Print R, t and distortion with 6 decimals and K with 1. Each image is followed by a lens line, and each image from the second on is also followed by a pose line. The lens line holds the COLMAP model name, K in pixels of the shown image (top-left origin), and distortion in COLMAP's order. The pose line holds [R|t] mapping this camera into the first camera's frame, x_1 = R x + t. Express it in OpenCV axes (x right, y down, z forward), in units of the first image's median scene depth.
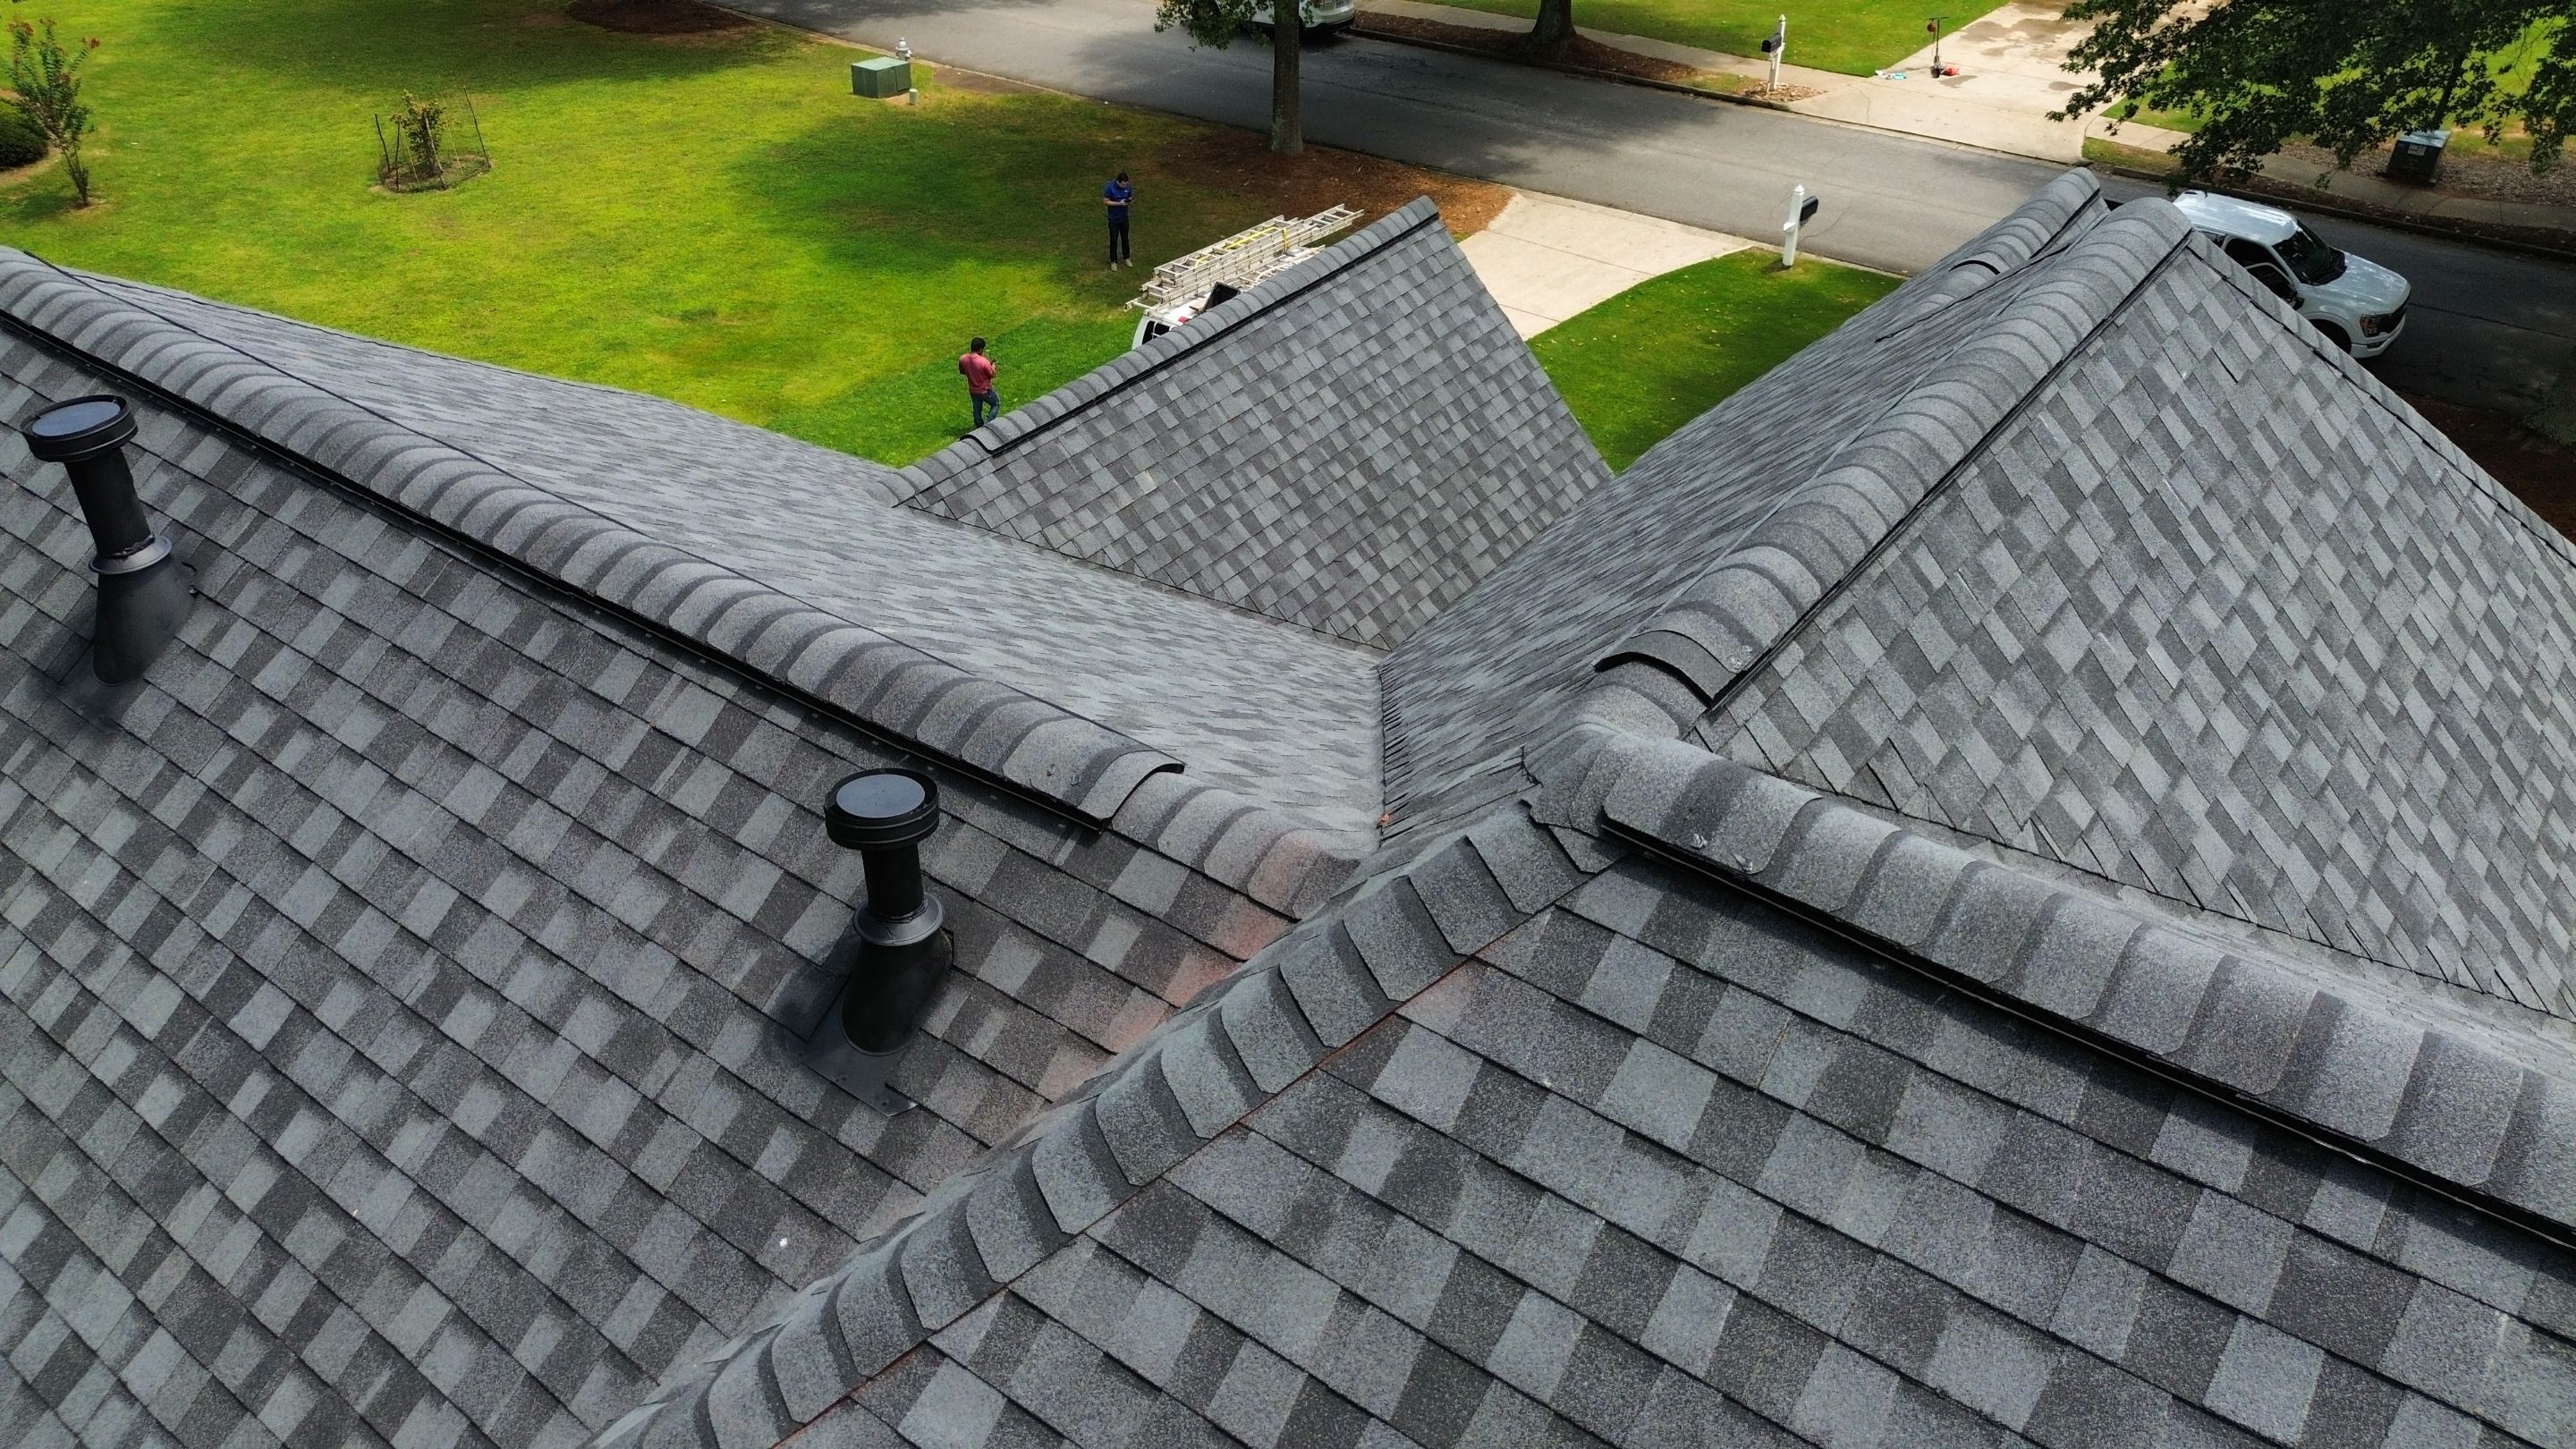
lens RADIAL K [[1822.0, 0, 1283.8], [0, 1822.0, 720.5], [0, 0, 1]] dist [0.073785, -0.067128]
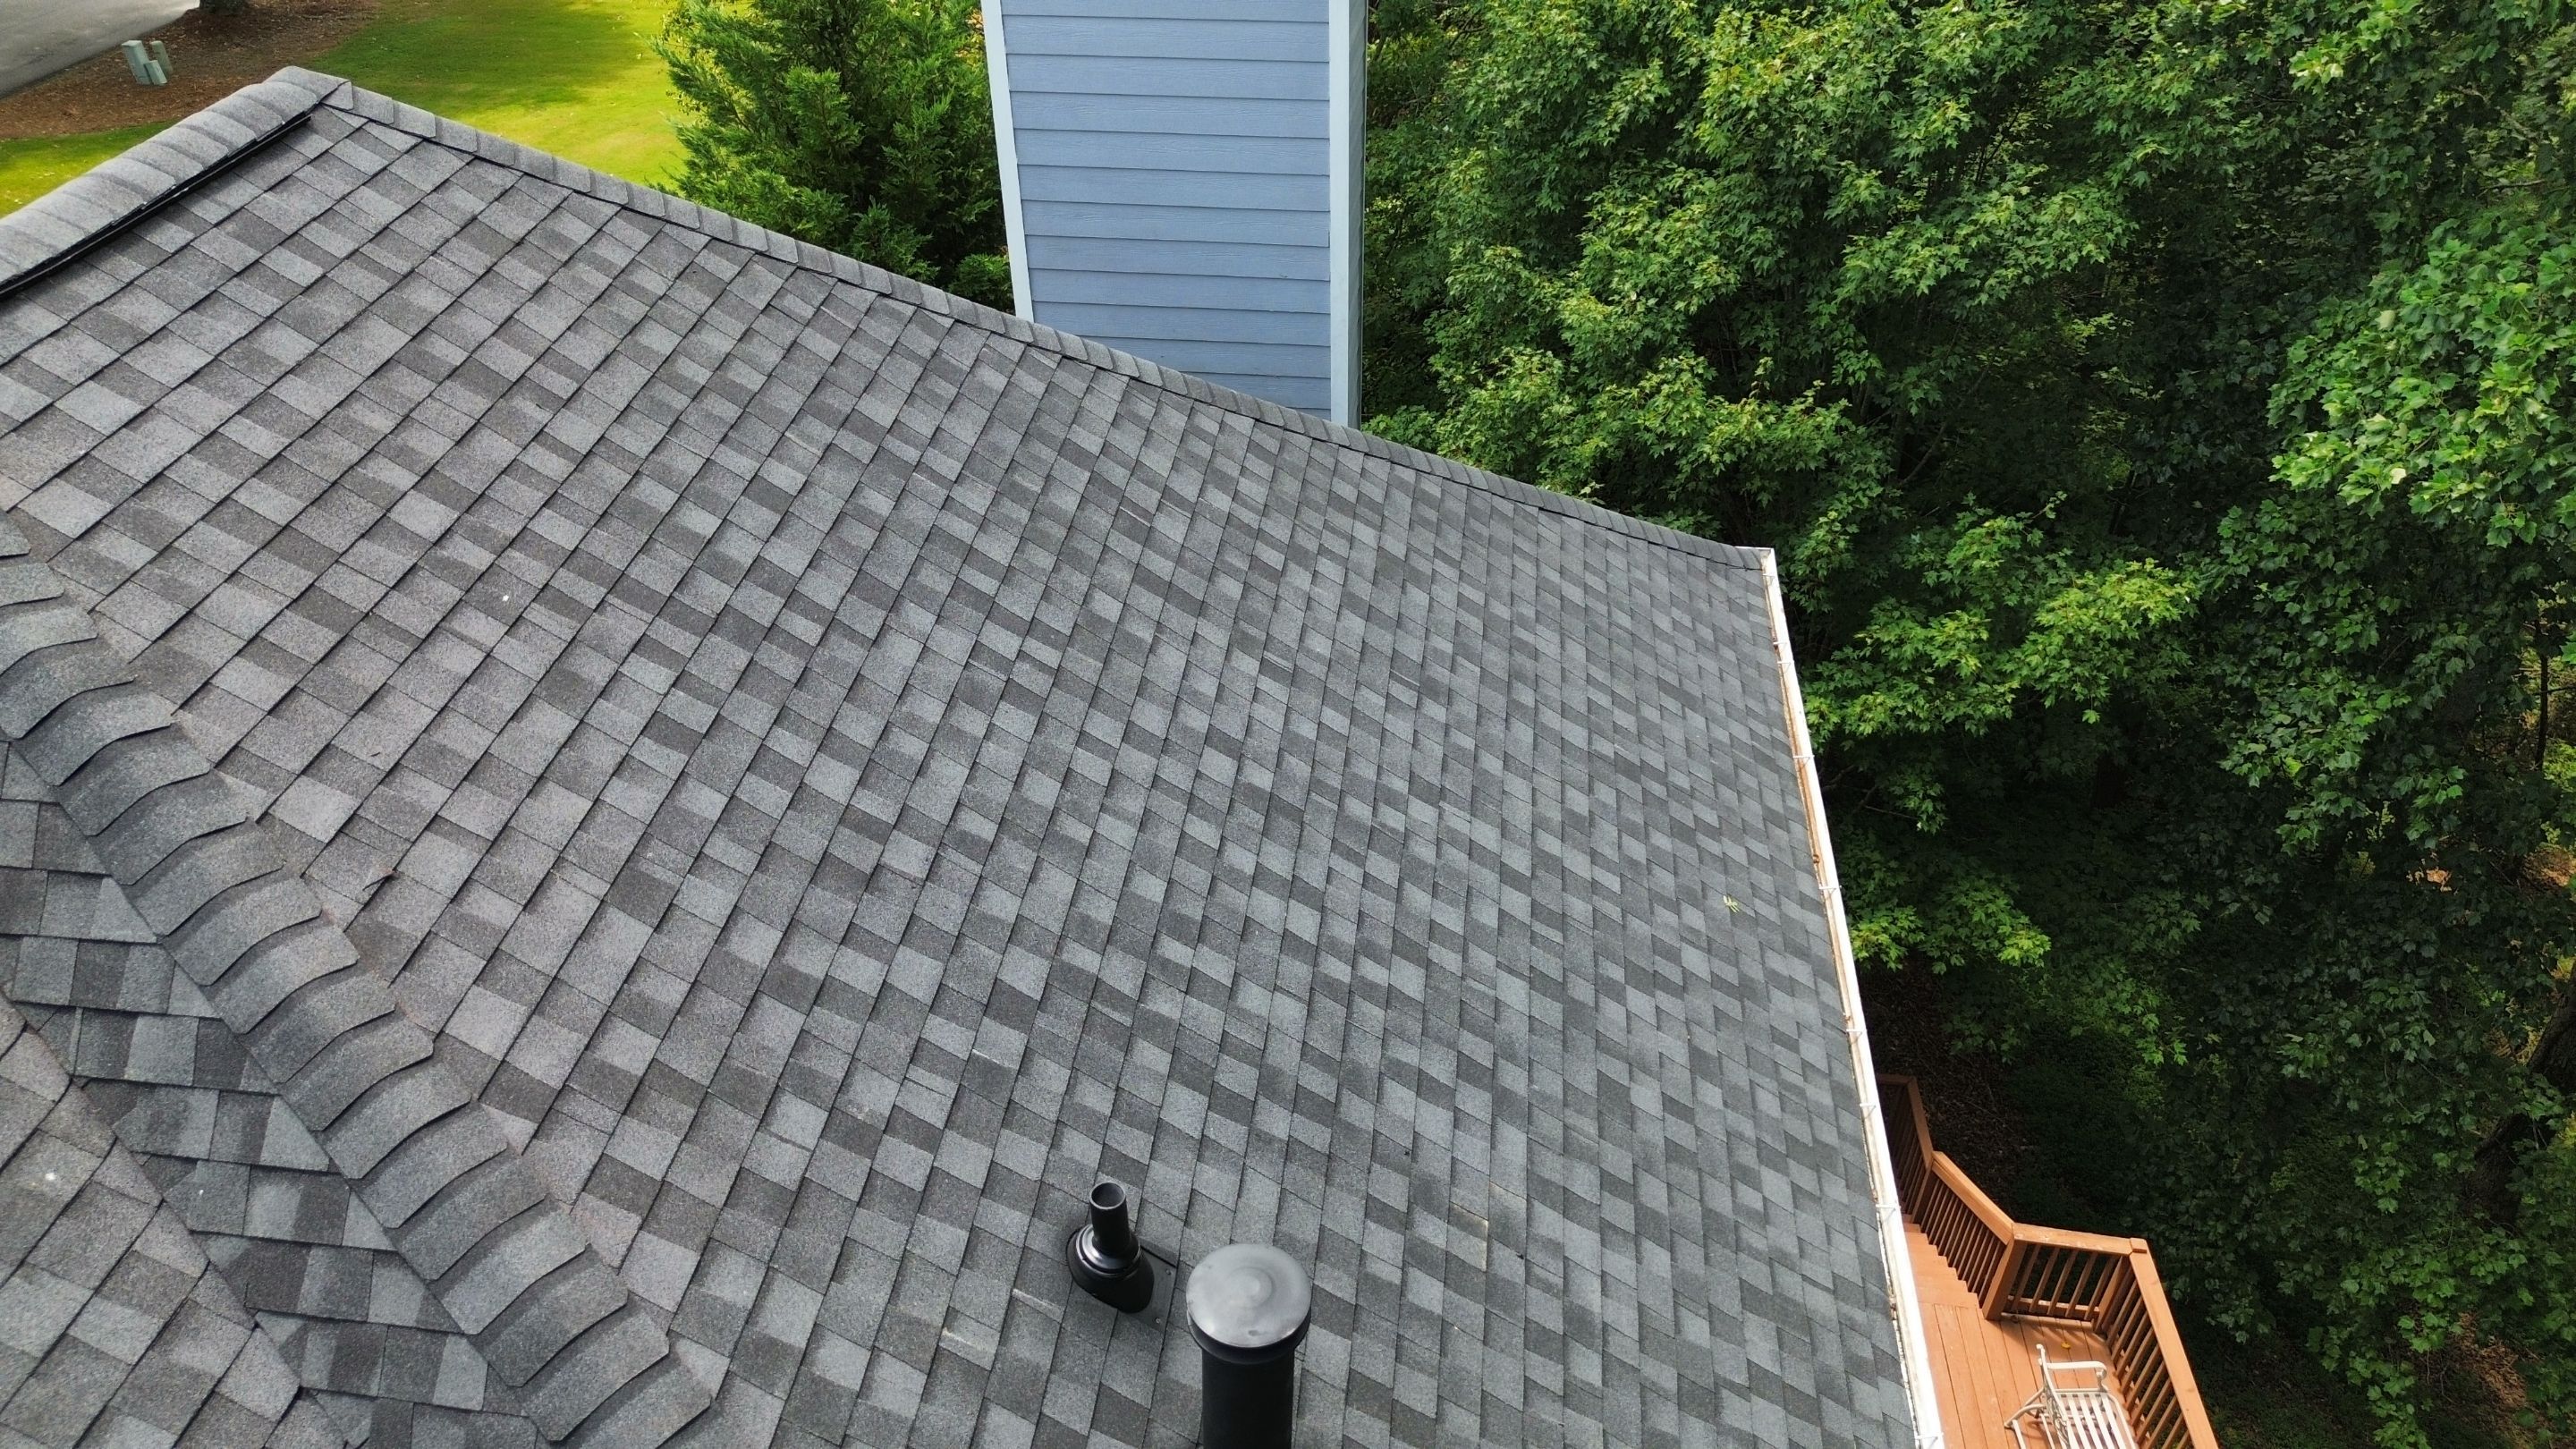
lens RADIAL K [[1822.0, 0, 1284.2], [0, 1822.0, 724.1], [0, 0, 1]] dist [0.073785, -0.067128]
pose [[-0.493546, -0.505408, 0.707796, -0.970025], [0.507128, 0.493917, 0.706305, -0.168053], [-0.706565, 0.707537, 0.012536, 0.286198]]
